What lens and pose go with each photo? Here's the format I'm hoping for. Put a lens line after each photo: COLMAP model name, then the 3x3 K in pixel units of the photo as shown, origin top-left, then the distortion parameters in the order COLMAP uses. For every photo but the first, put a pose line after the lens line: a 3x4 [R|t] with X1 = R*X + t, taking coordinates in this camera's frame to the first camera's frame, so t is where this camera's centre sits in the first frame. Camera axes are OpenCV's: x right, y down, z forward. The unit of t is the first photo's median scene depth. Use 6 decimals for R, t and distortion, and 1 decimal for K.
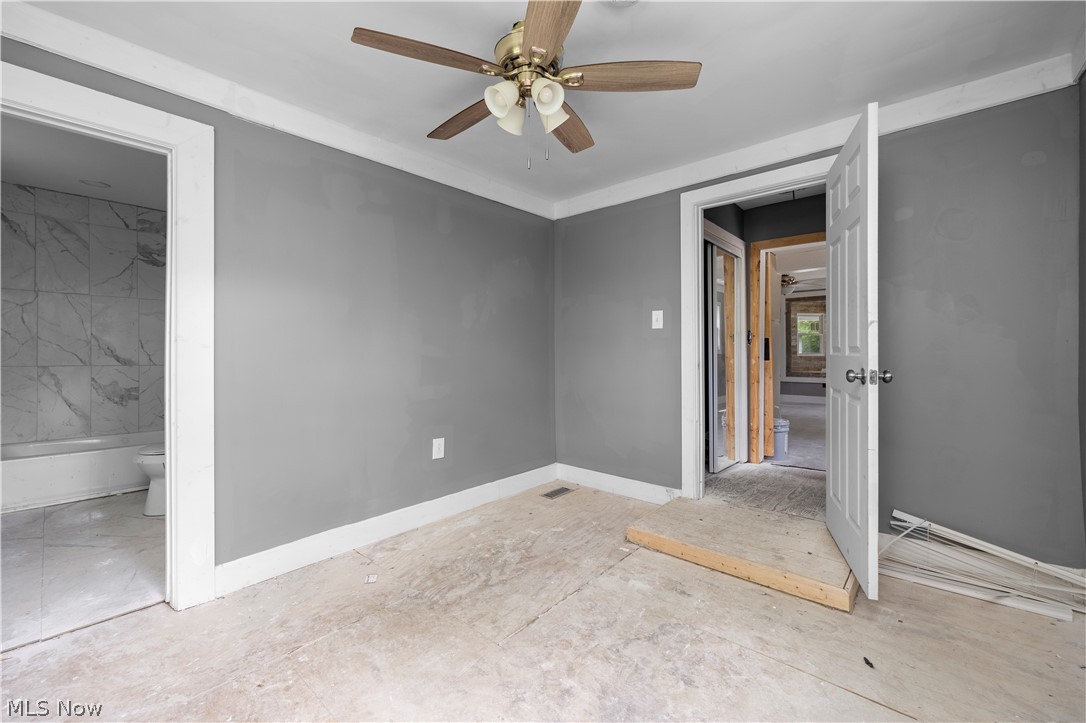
lens RADIAL K [[436.8, 0, 545.7], [0, 436.8, 356.3], [0, 0, 1]] dist [-0.006426, -0.000191]
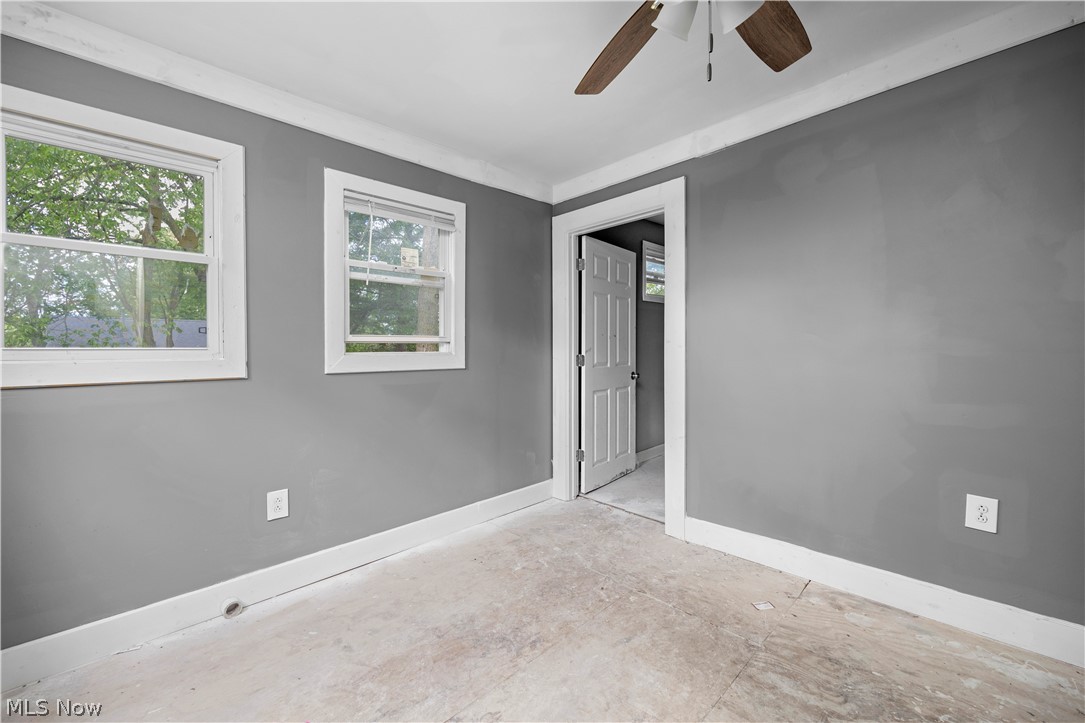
lens RADIAL K [[436.4, 0, 545.7], [0, 436.4, 353.8], [0, 0, 1]] dist [-0.006426, -0.000191]
pose [[-0.081989, 0.010862, -0.996574, 0.647256], [0.000037, 0.999941, 0.010895, -0.015887], [0.996633, 0.000857, -0.081984, 0.795660]]
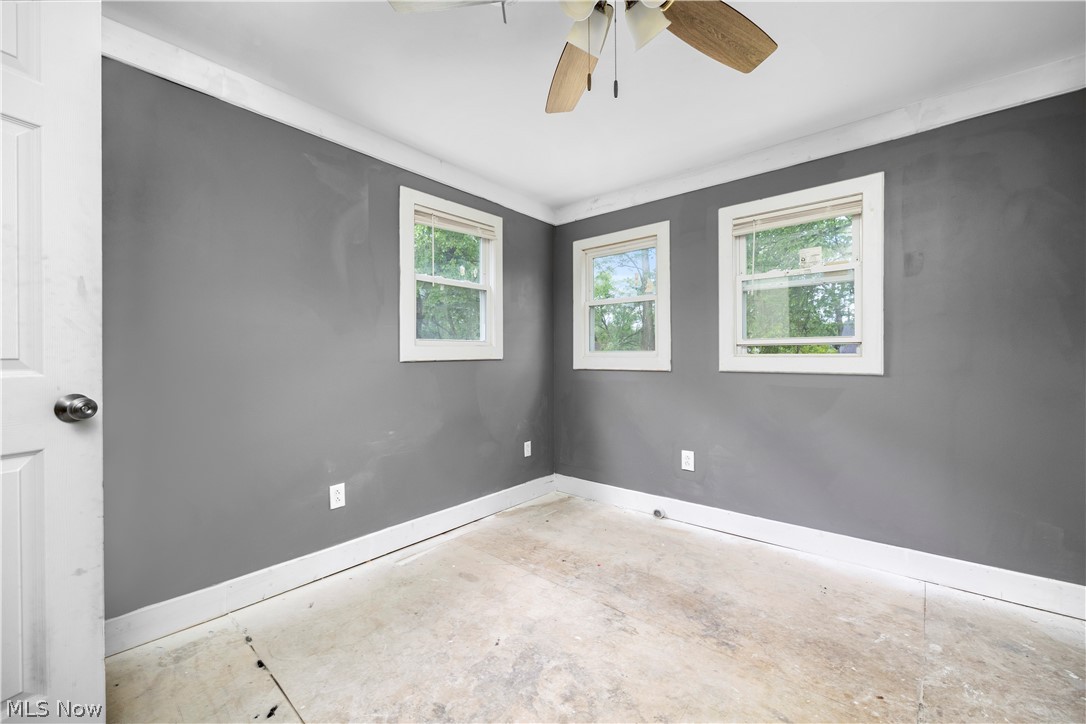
lens RADIAL K [[436.8, 0, 543.4], [0, 436.8, 361.0], [0, 0, 1]] dist [-0.006426, -0.000191]
pose [[-0.999938, 0.010101, 0.004701, 0.077596], [0.010213, 0.999648, 0.024485, -0.028432], [-0.004452, 0.024531, -0.999689, 1.677422]]
